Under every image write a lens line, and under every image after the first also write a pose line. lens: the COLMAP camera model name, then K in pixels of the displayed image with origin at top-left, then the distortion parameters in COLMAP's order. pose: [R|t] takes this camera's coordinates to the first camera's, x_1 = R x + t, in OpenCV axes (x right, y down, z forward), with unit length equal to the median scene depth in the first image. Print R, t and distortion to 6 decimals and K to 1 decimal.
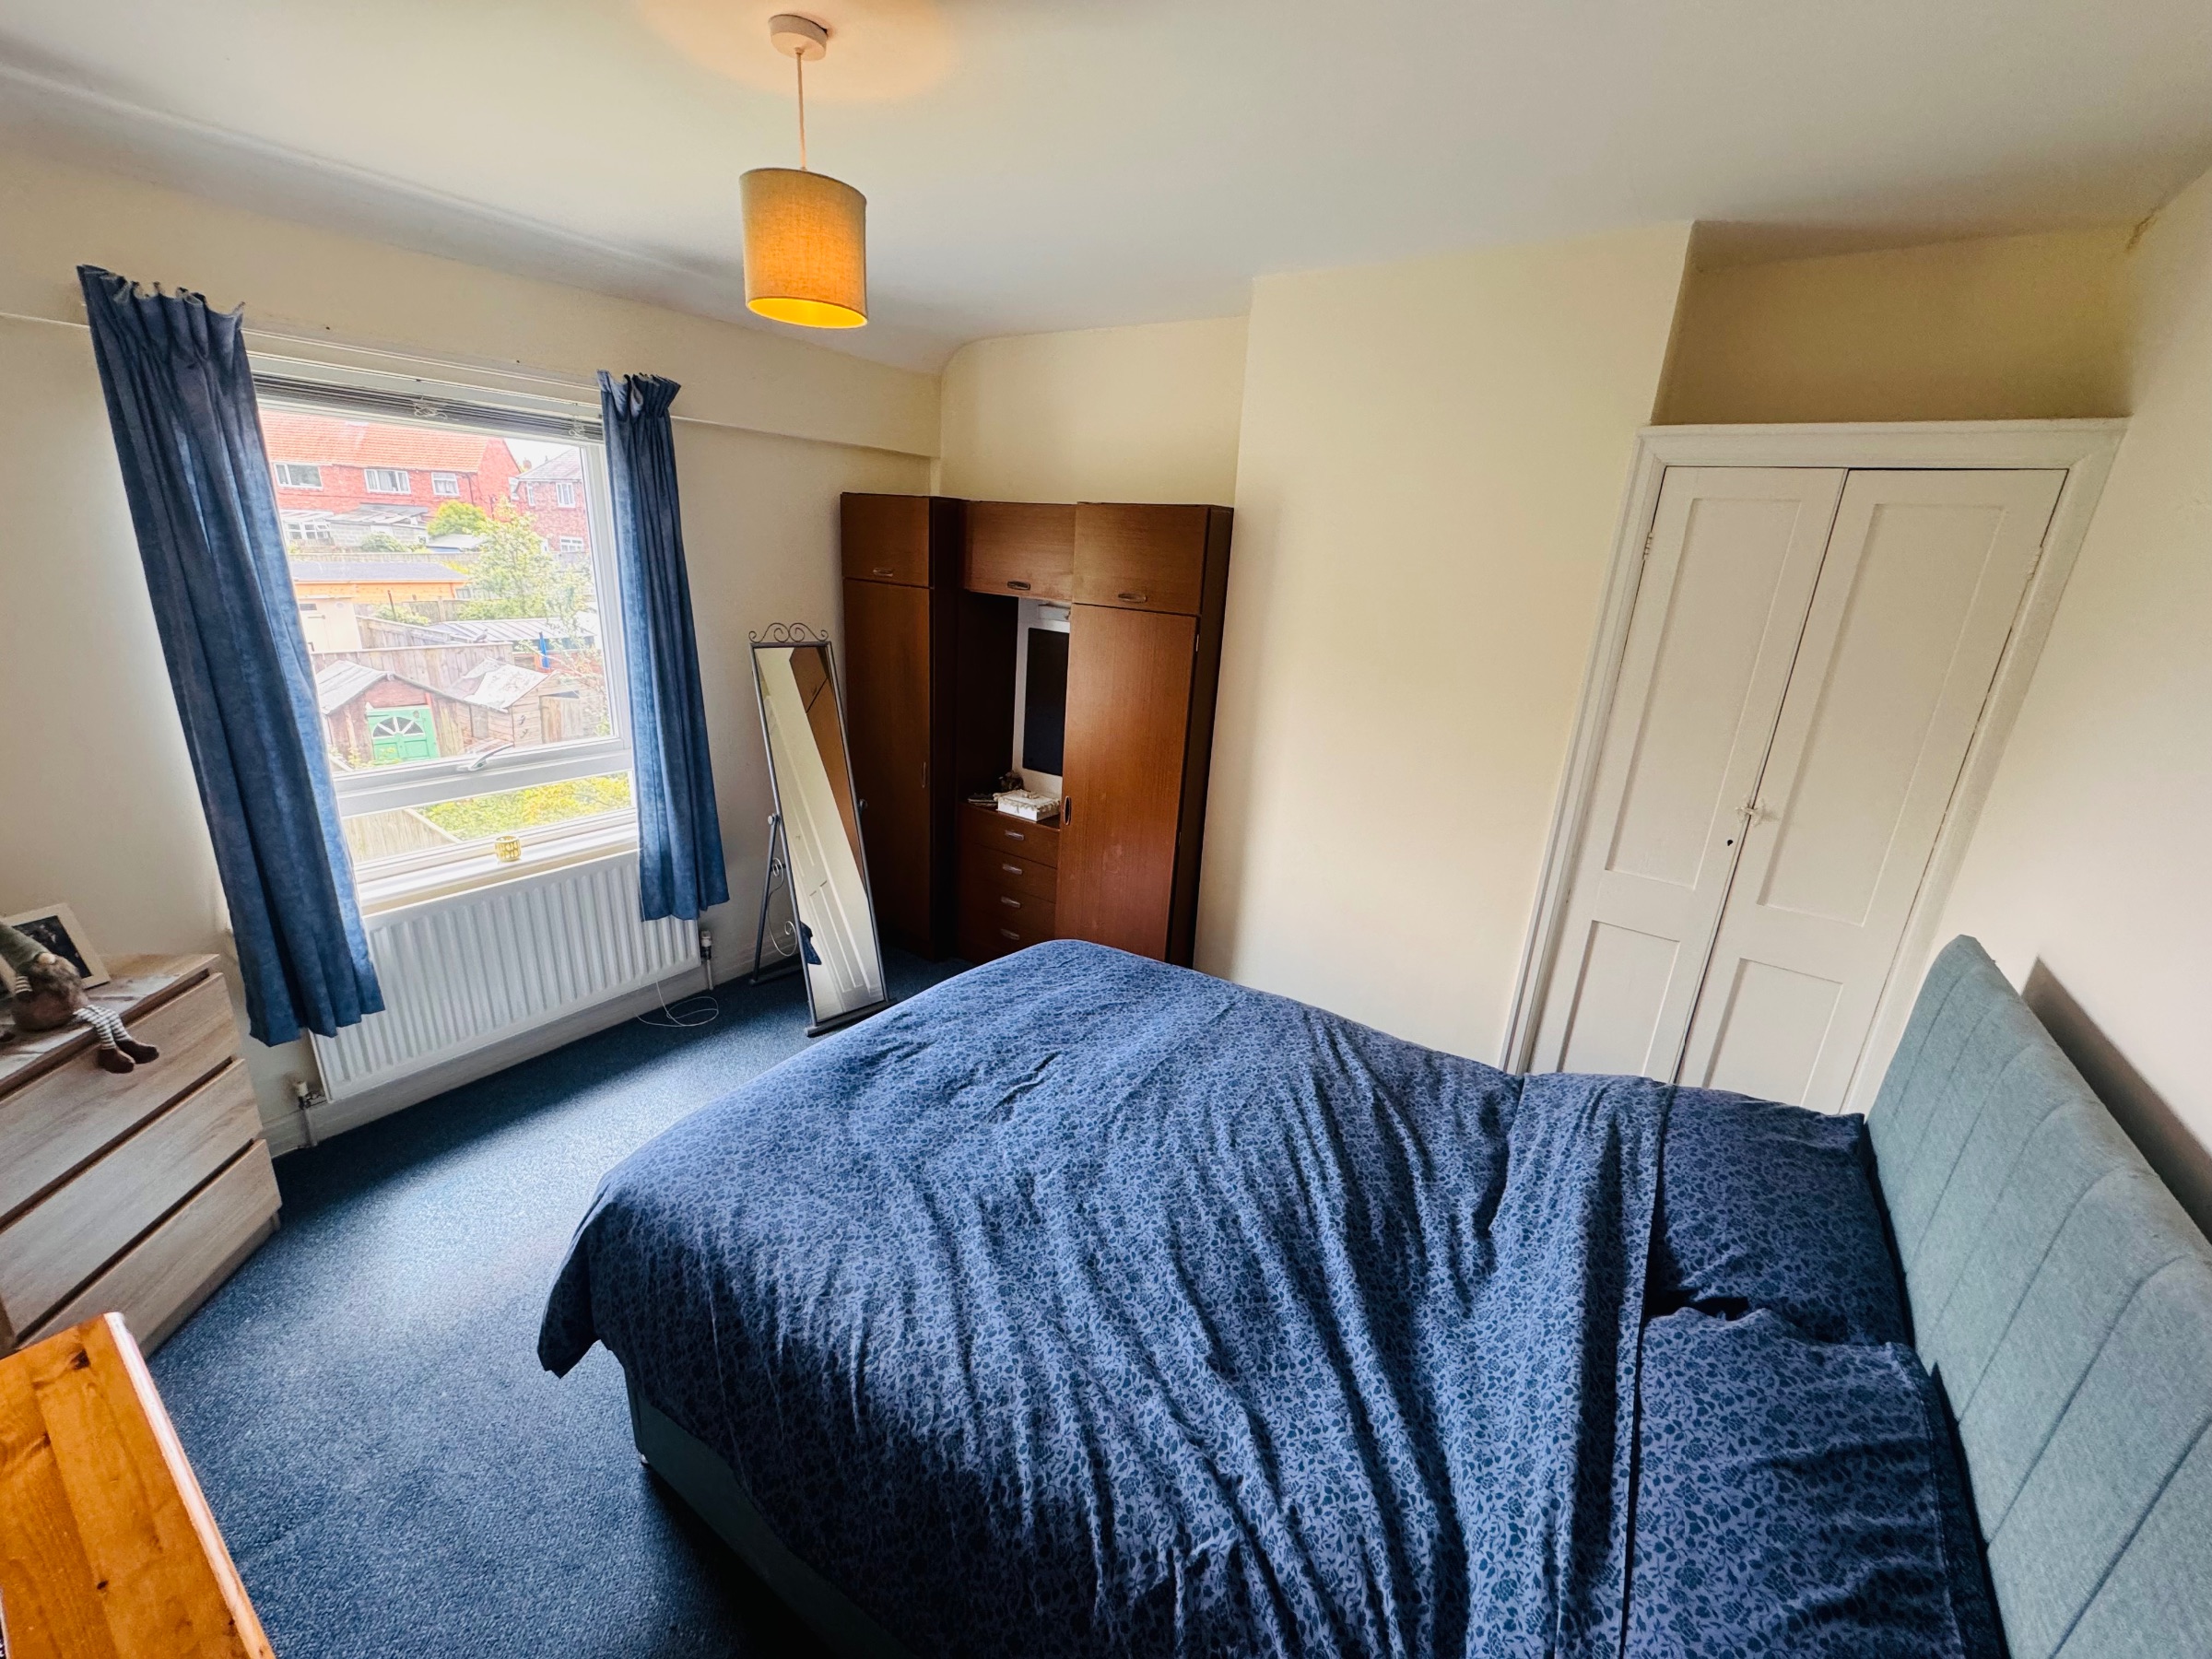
lens RADIAL K [[872.6, 0, 1103.4], [0, 872.6, 833.3], [0, 0, 1]] dist [-0.000921, -0.000111]
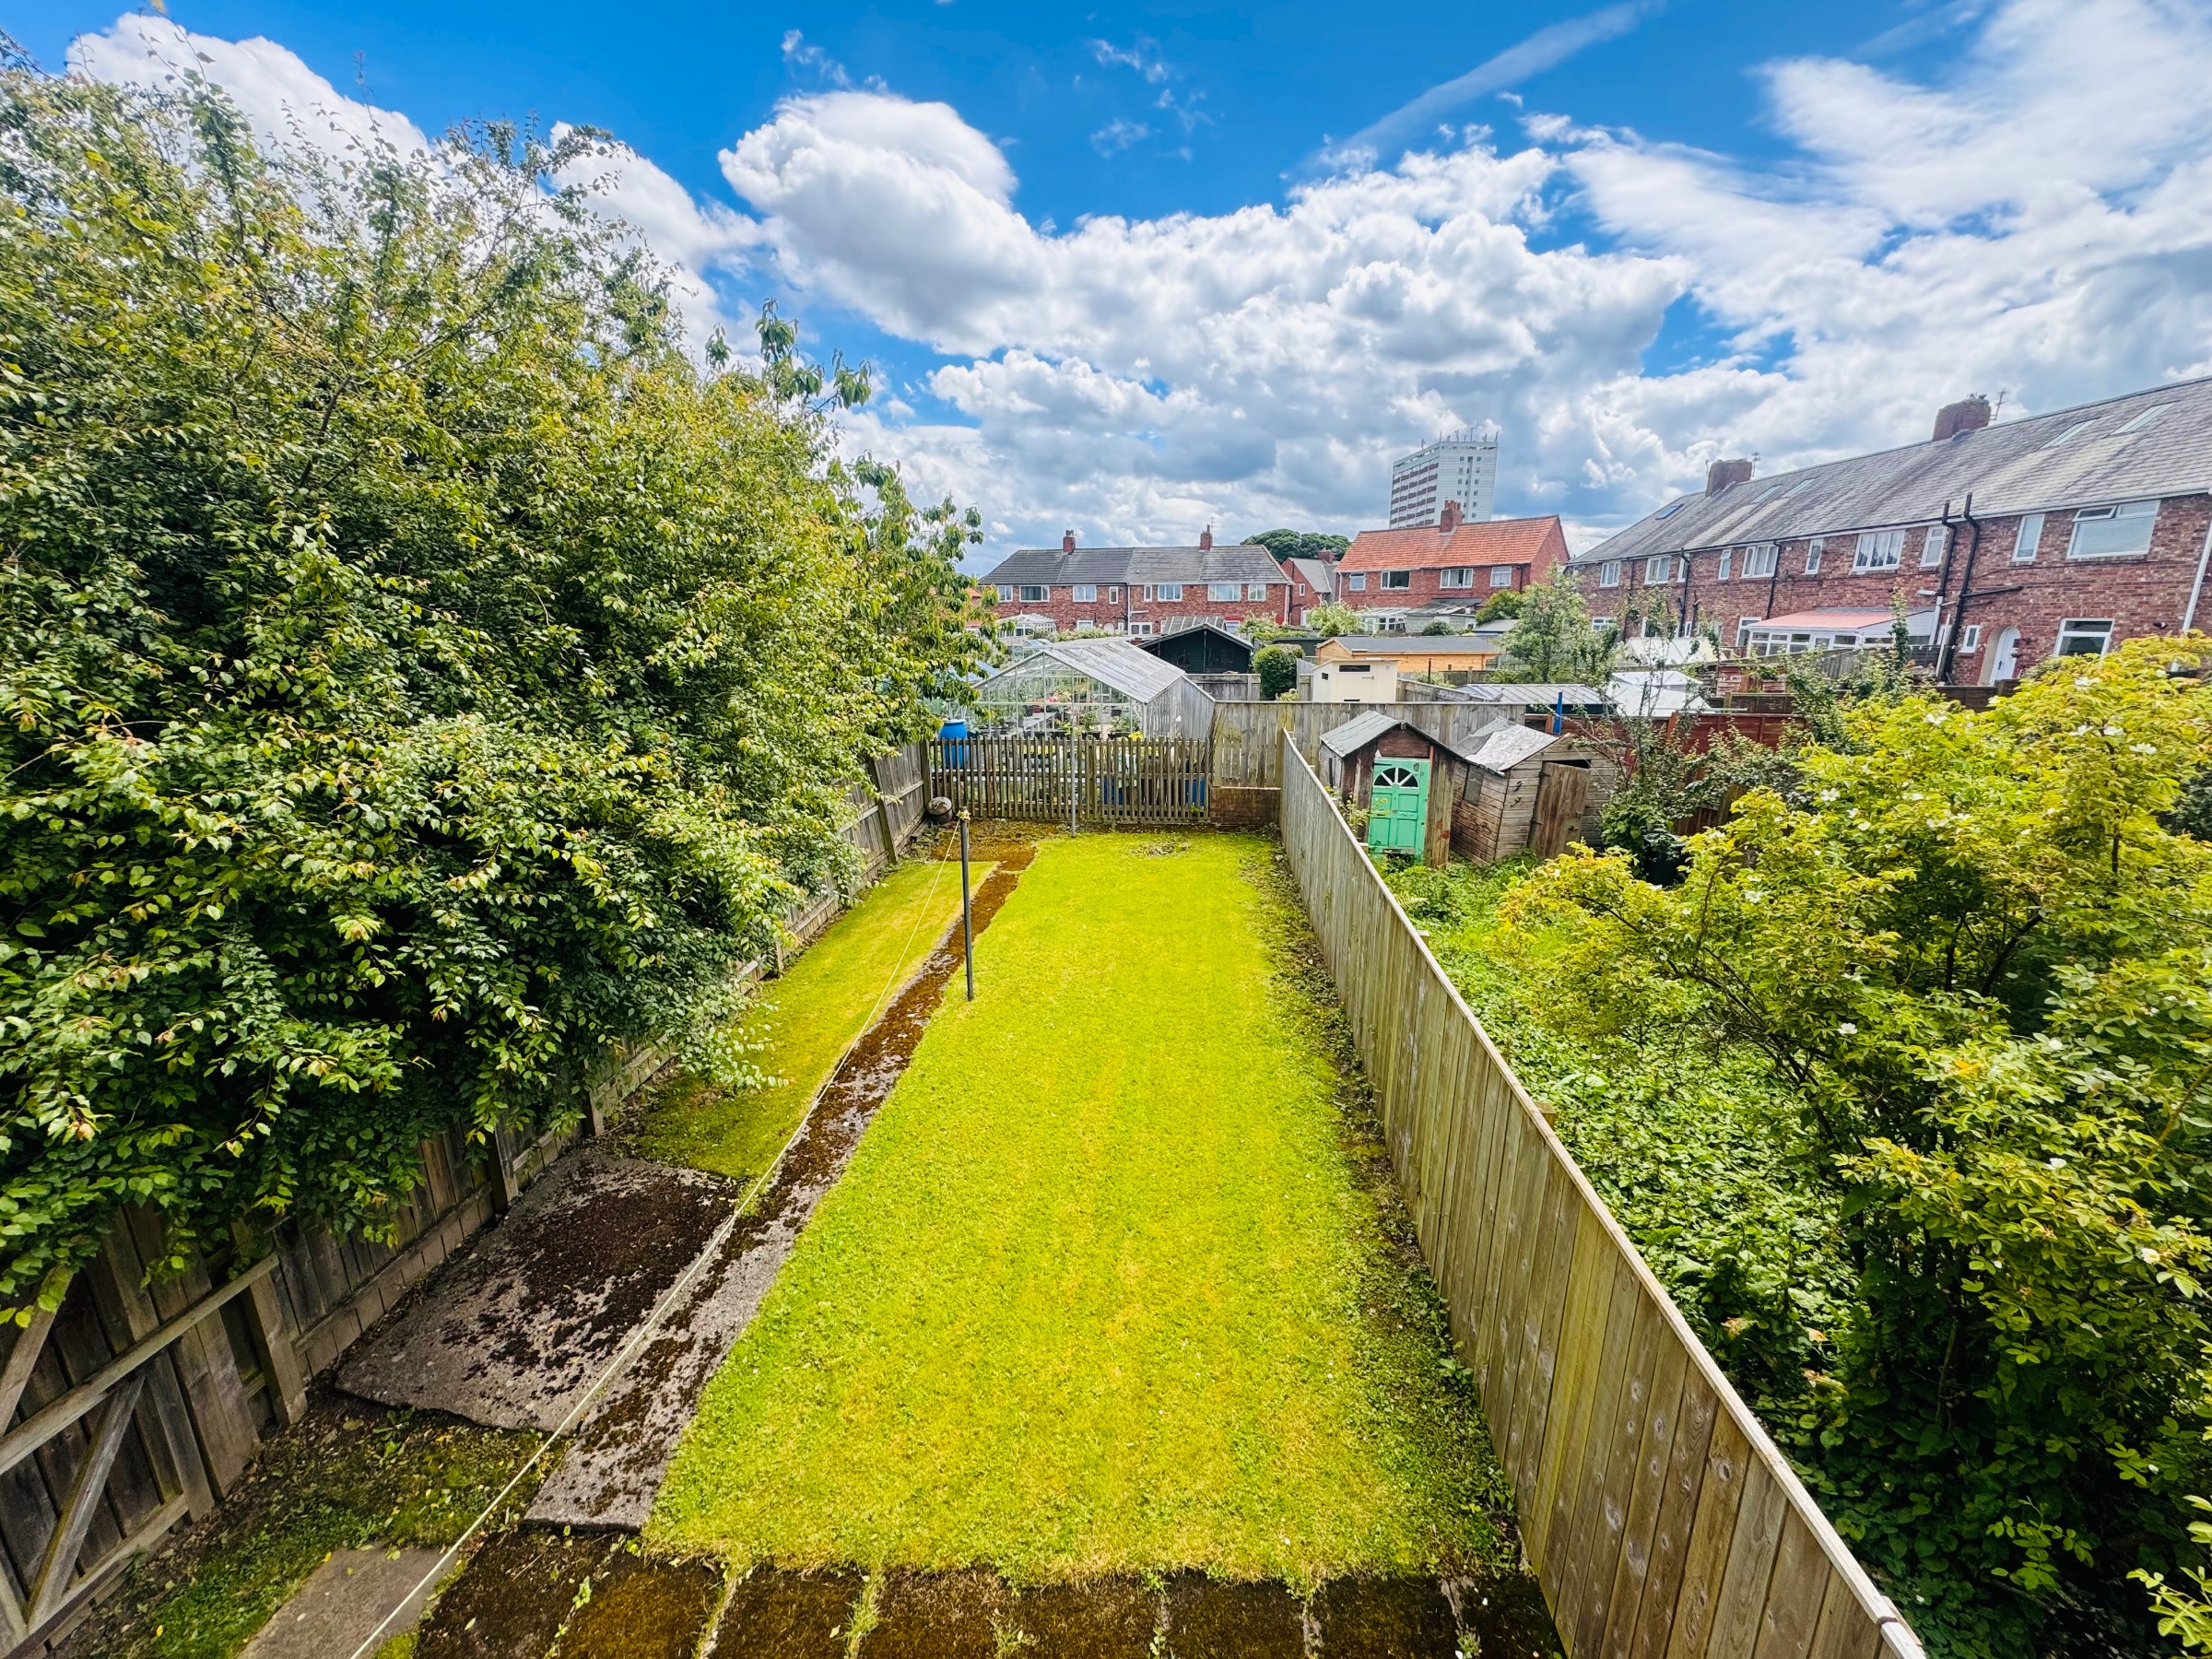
lens RADIAL K [[872.6, 0, 1105.1], [0, 872.6, 828.4], [0, 0, 1]] dist [-0.000921, -0.000111]
pose [[0.518006, 0.153395, -0.841511, -0.130083], [-0.236534, 0.971115, 0.031418, -0.018387], [0.822023, 0.182771, 0.539326, 0.184839]]
